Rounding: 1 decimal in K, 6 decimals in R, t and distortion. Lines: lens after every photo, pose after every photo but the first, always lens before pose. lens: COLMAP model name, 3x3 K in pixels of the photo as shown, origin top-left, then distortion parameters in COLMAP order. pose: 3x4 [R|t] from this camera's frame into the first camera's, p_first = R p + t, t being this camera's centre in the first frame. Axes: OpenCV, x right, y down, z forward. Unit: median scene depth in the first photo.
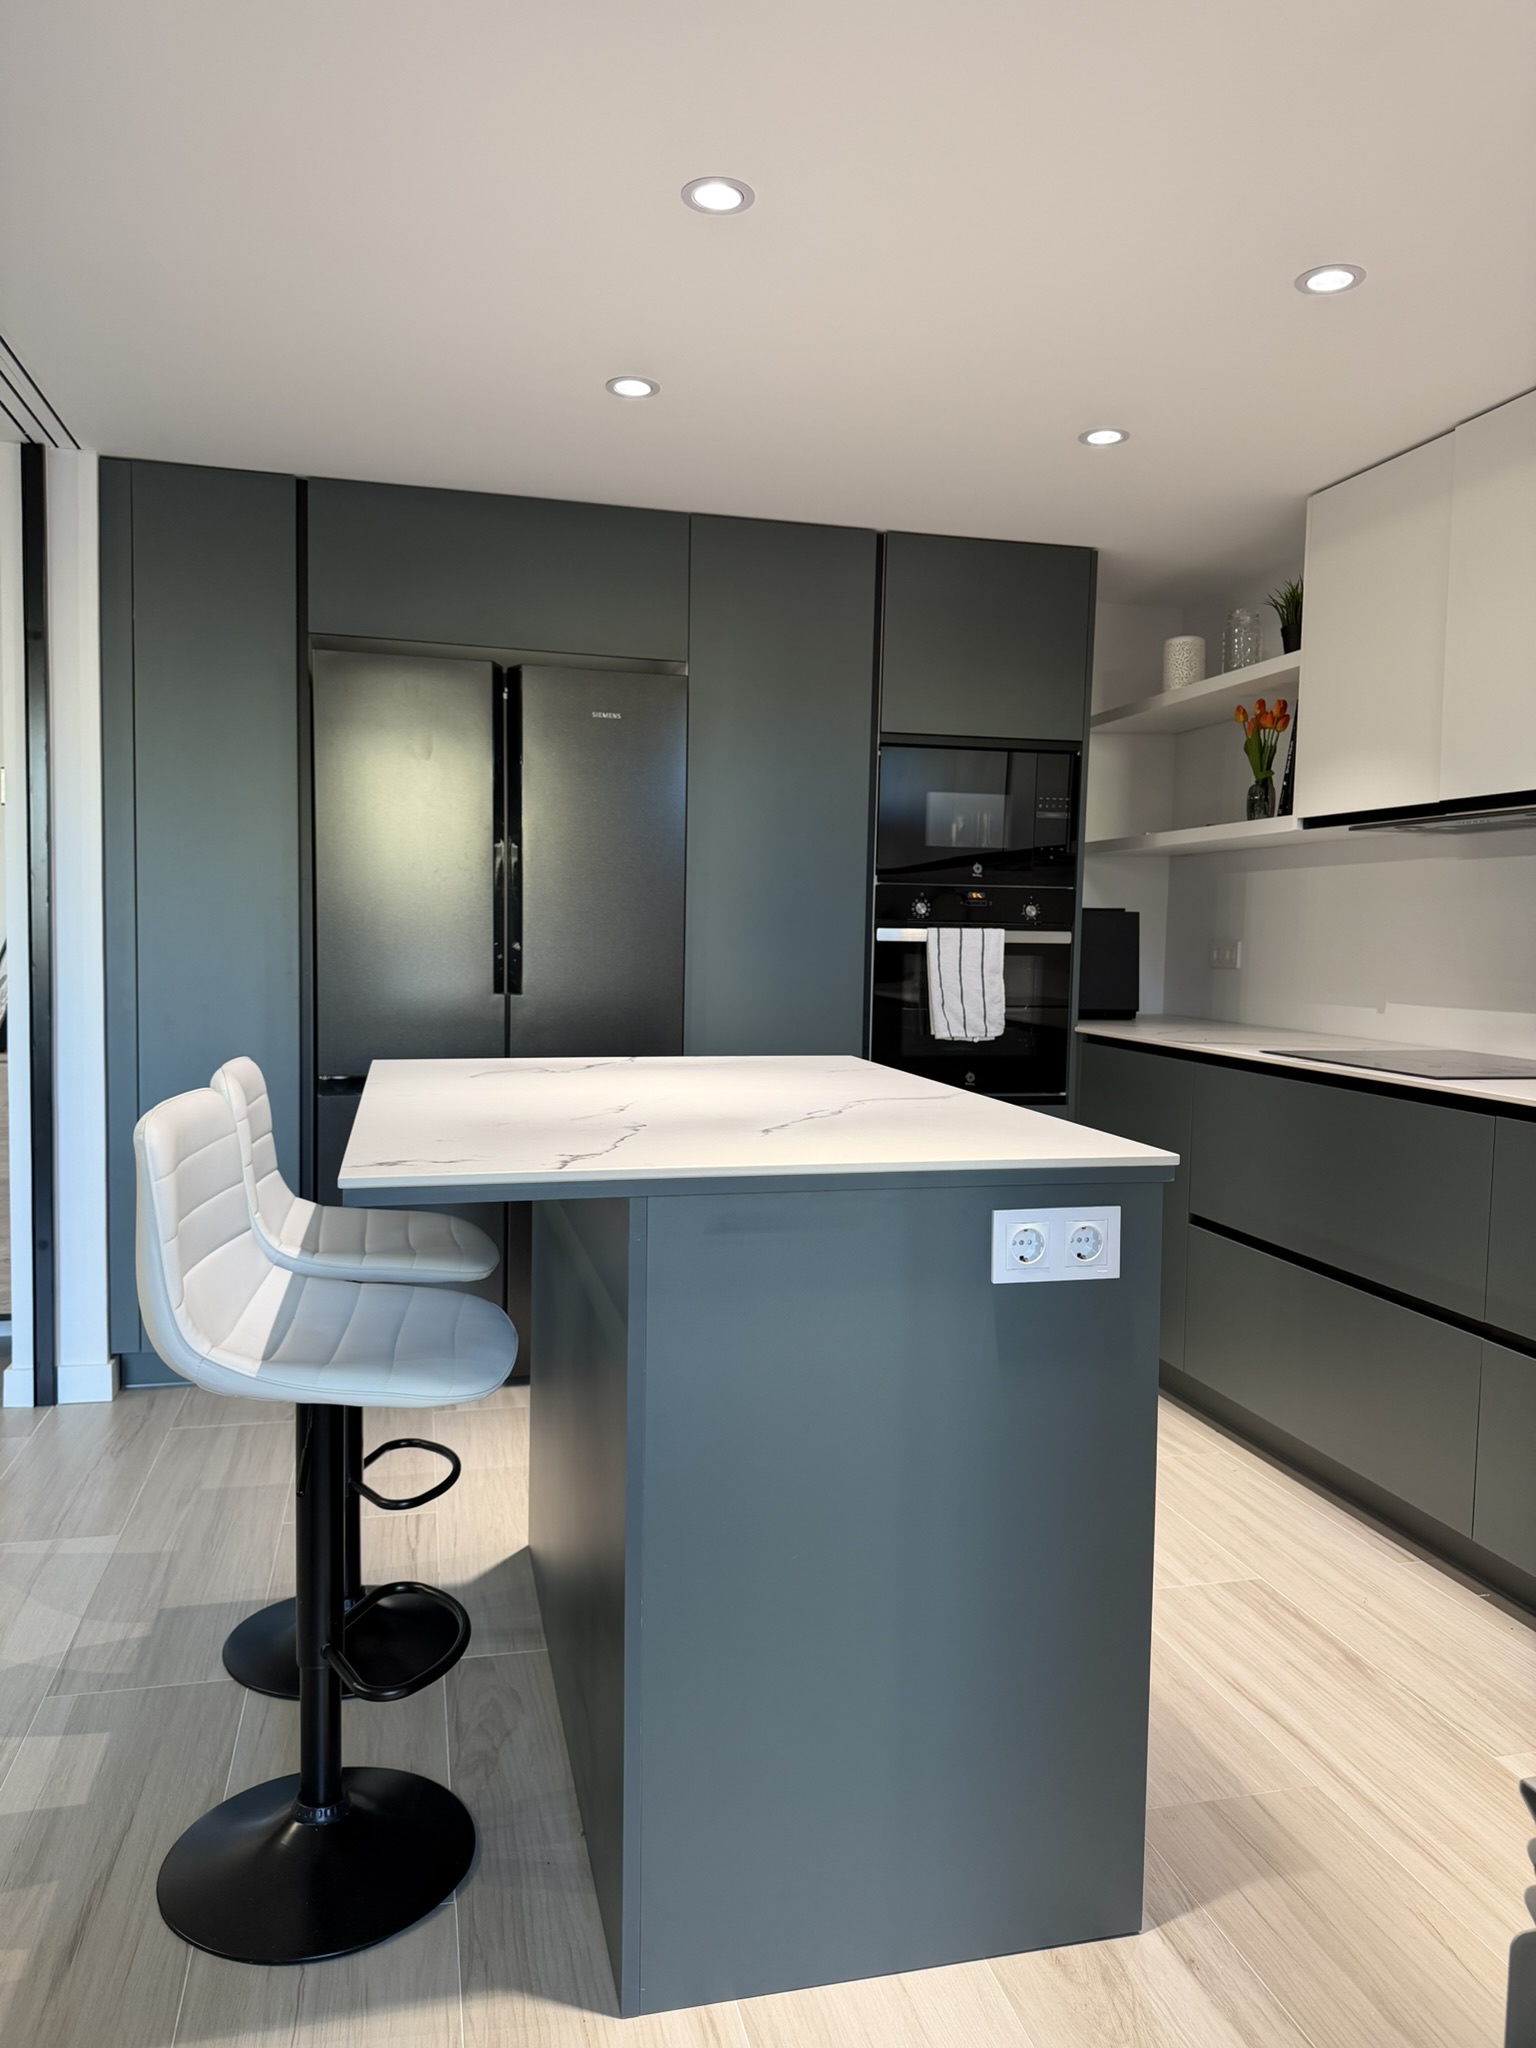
lens RADIAL K [[1450.8, 0, 768.0], [0, 1450.8, 1024.0], [0, 0, 1]] dist [0.181825, -0.166244]
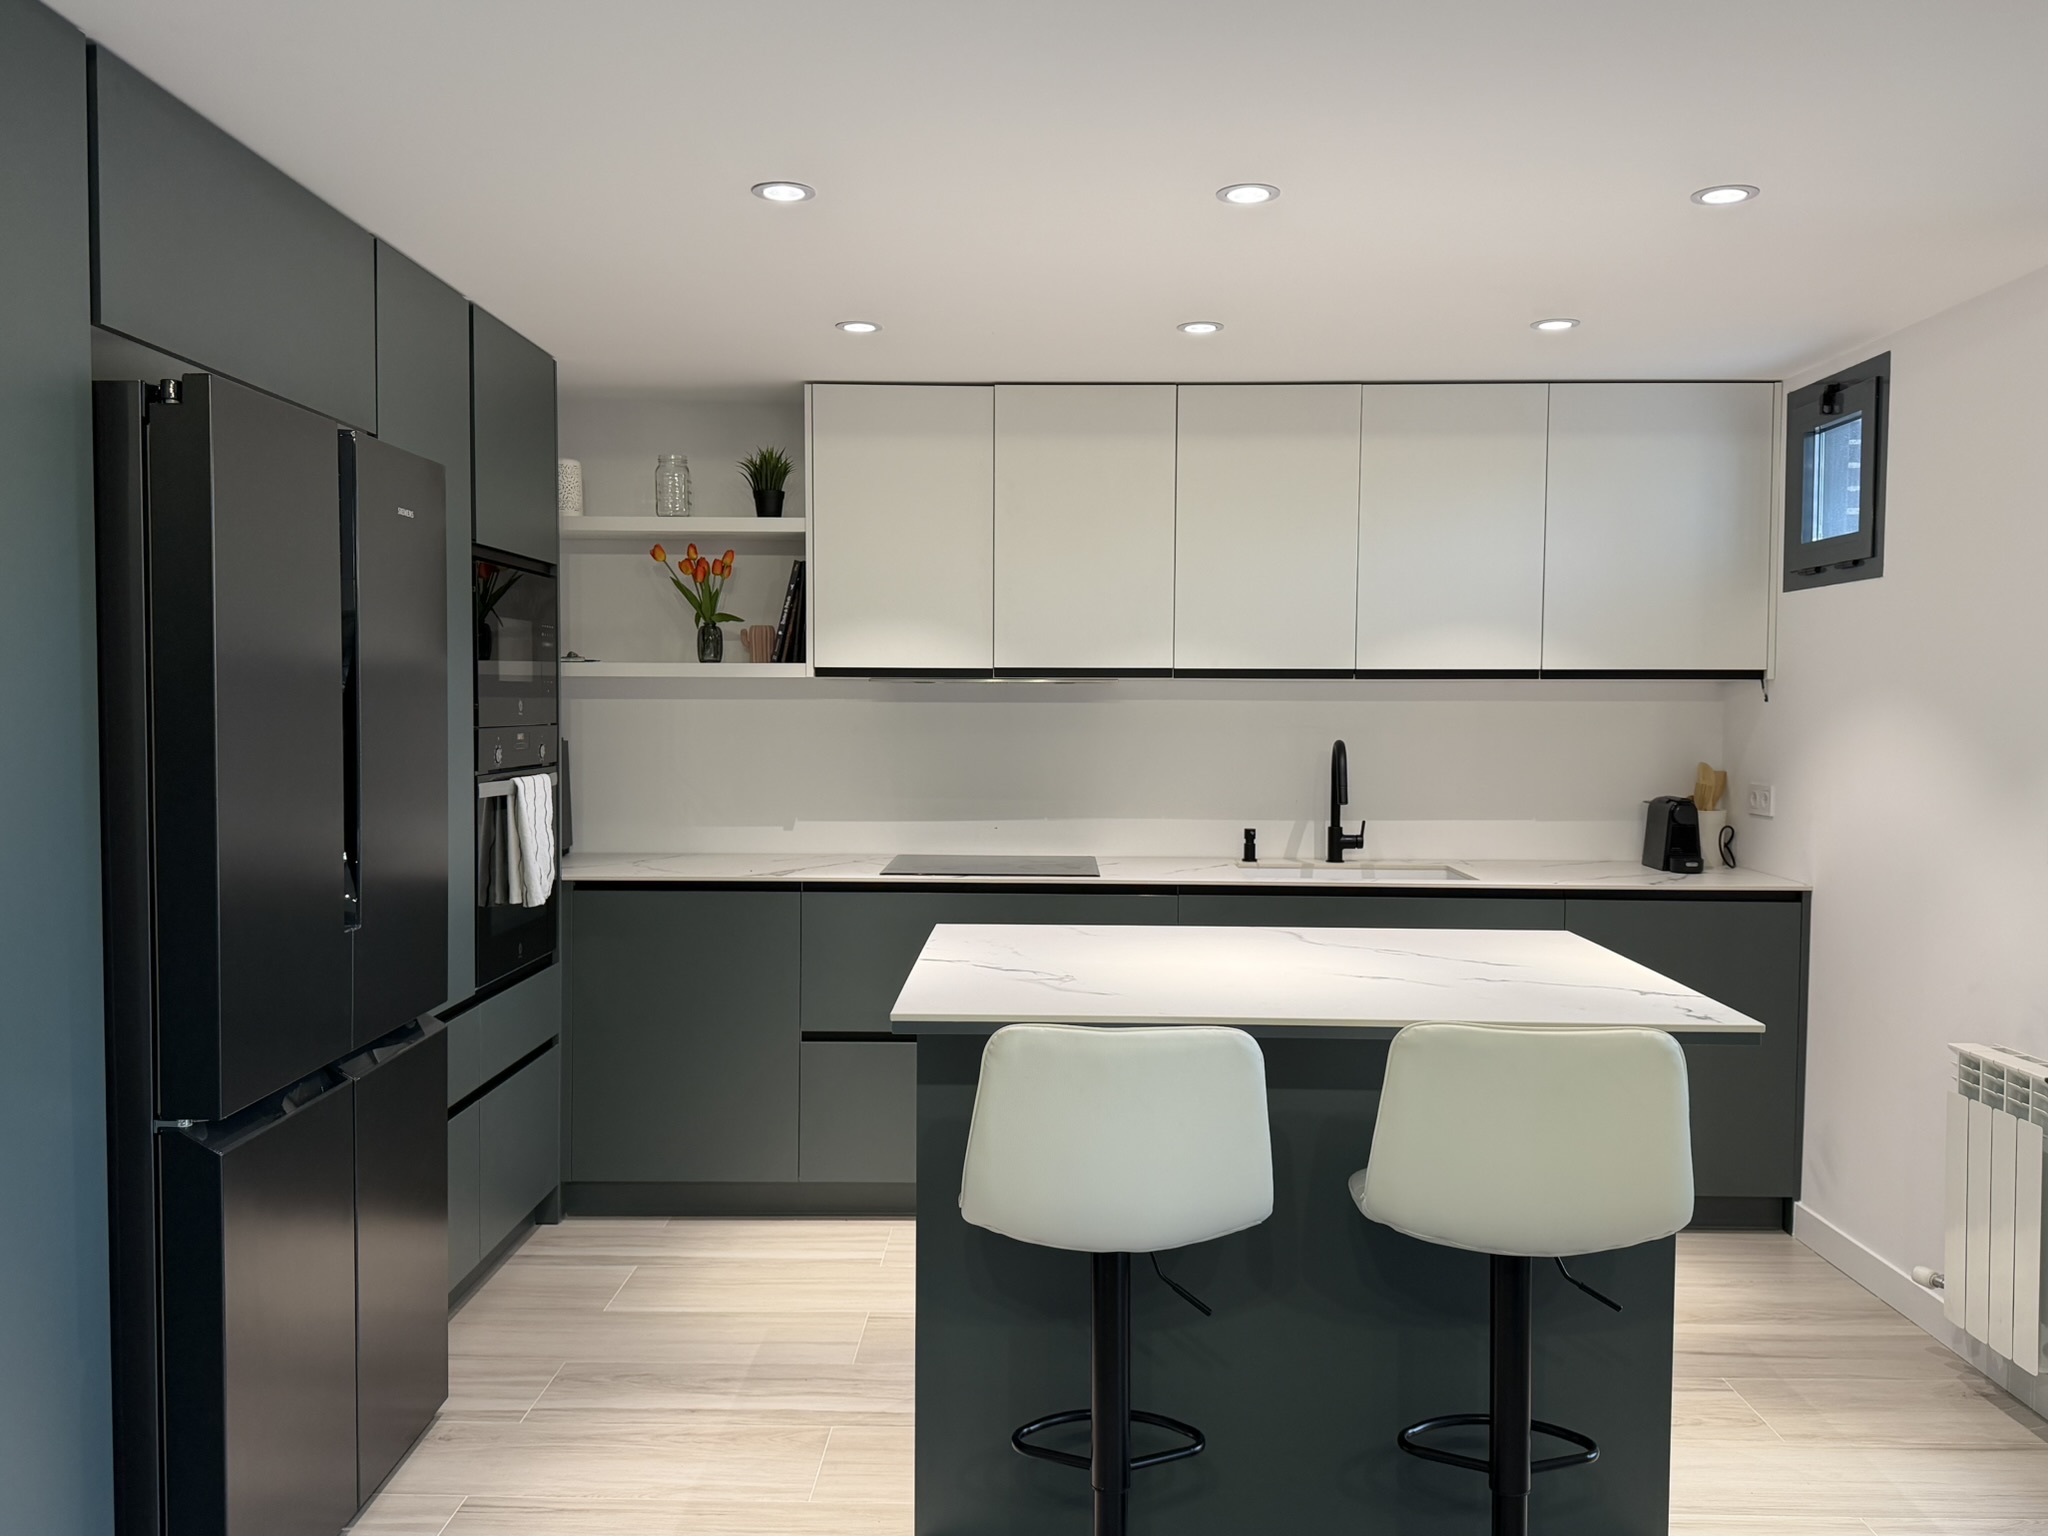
lens RADIAL K [[1645.3, 0, 1024.3], [0, 1645.3, 779.5], [0, 0, 1]] dist [0.168603, -0.329299]
pose [[0.255502, -0.065268, 0.964603, -0.738733], [0.061919, 0.996775, 0.051043, -0.095712], [-0.964824, 0.046686, 0.258719, 0.464140]]
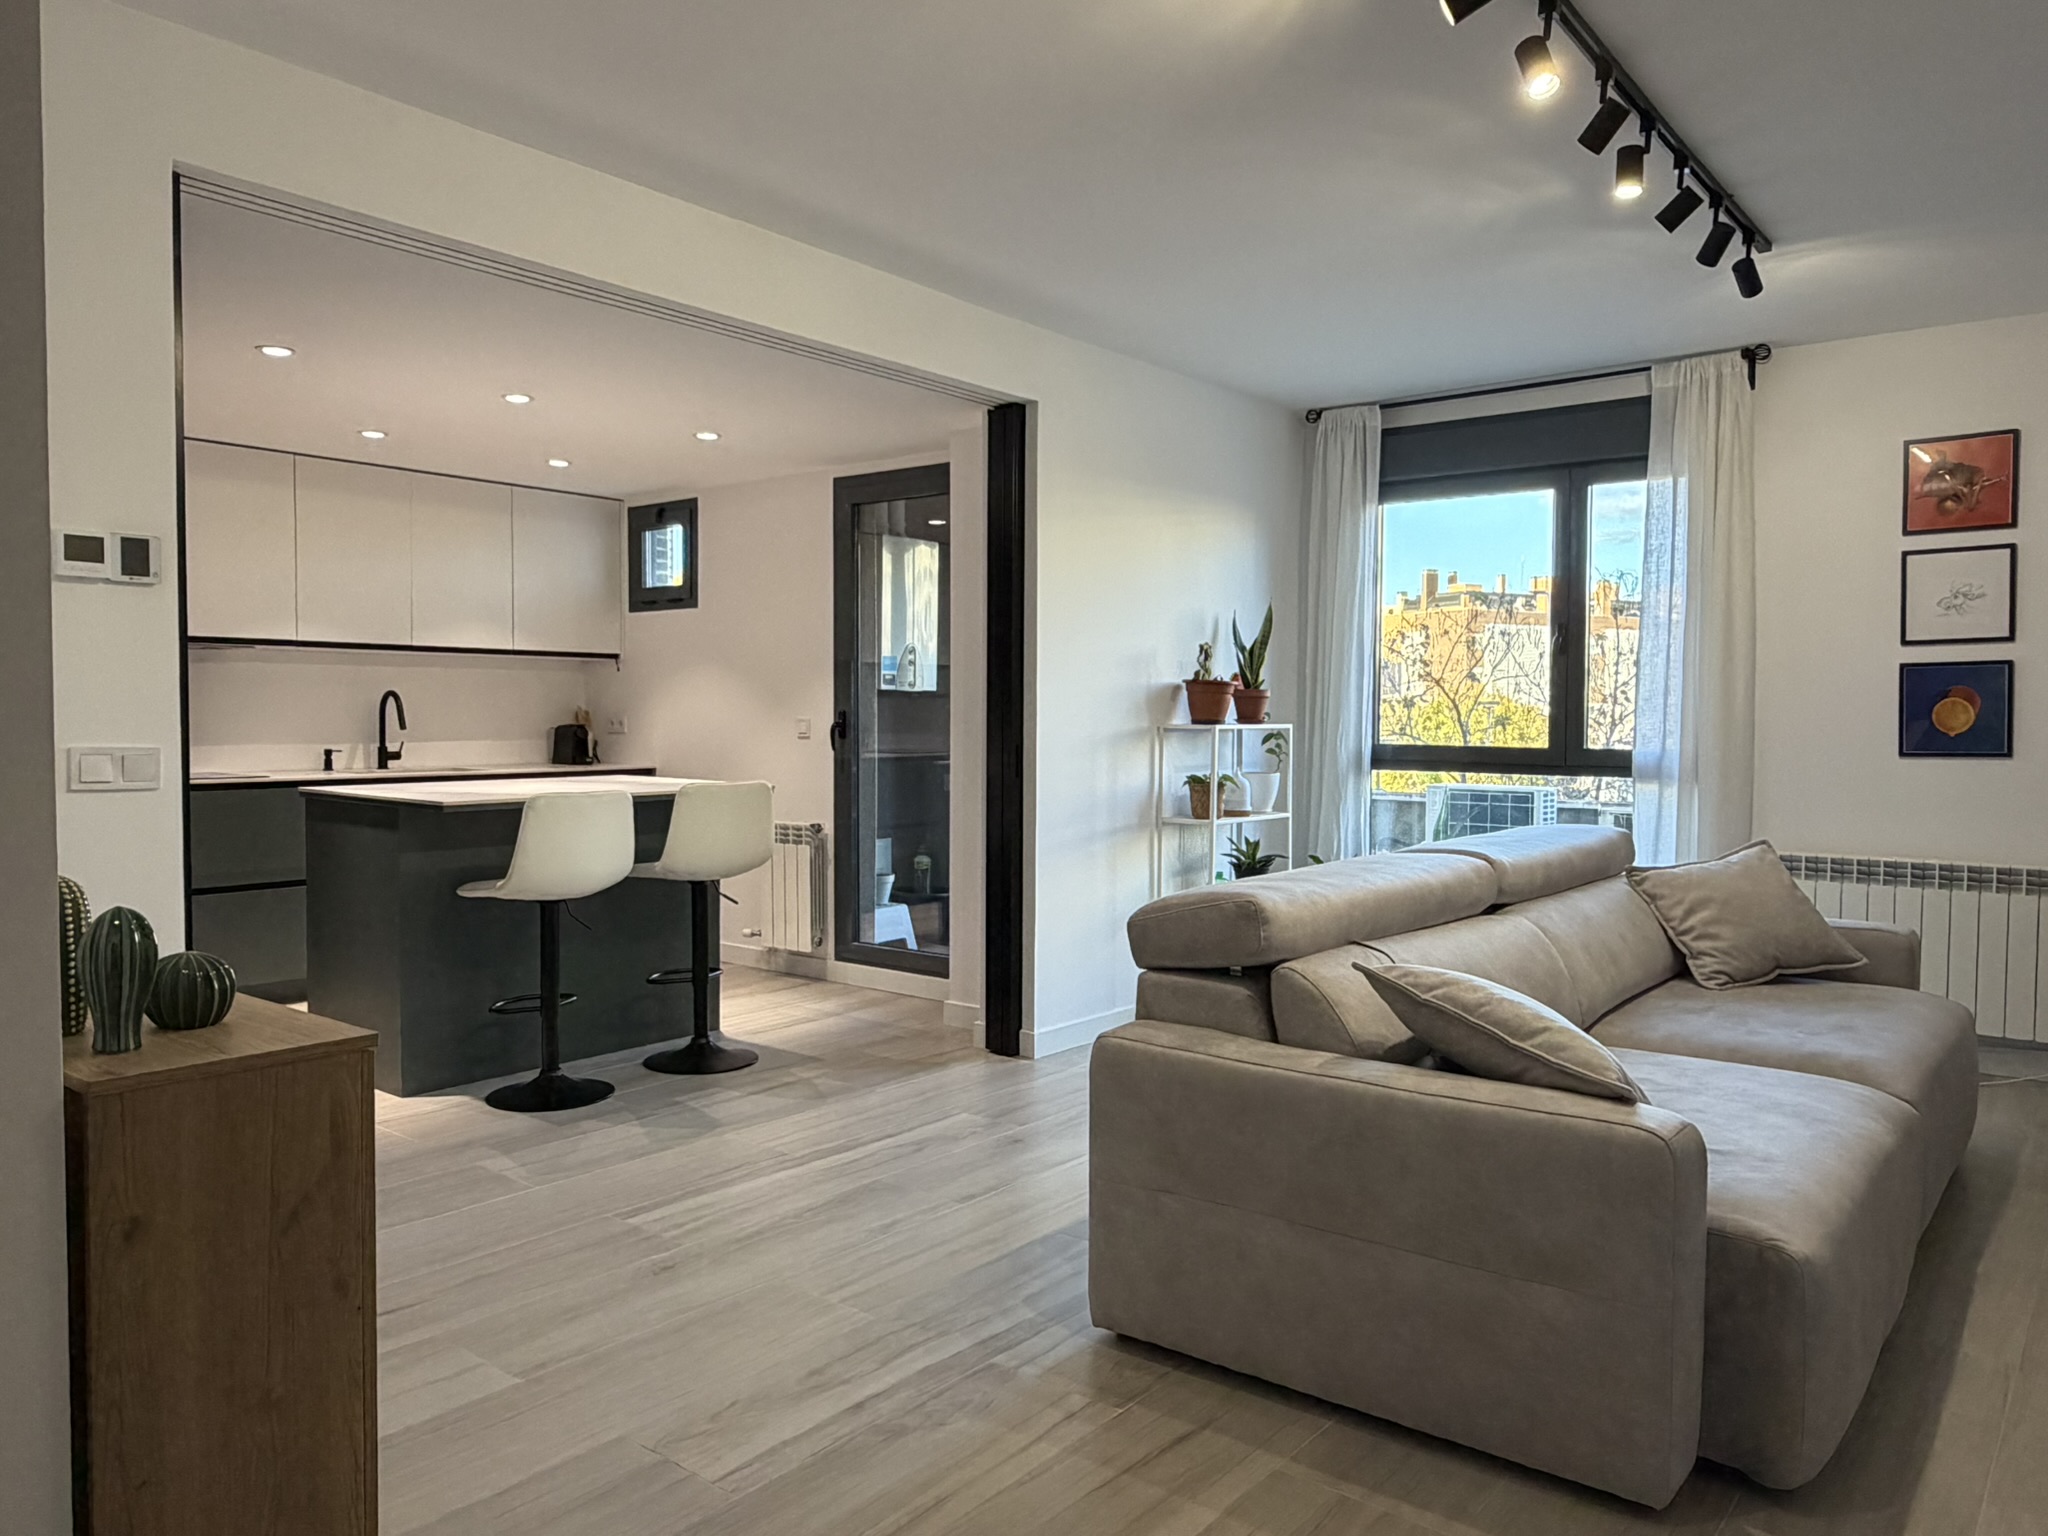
lens RADIAL K [[1434.6, 0, 1024.0], [0, 1434.6, 768.0], [0, 0, 1]] dist [0.000223, -0.000044]
pose [[-0.613790, -0.054772, 0.787567, -1.251698], [0.030943, 0.995155, 0.093324, -0.090796], [-0.788863, 0.081652, -0.609121, 0.980529]]
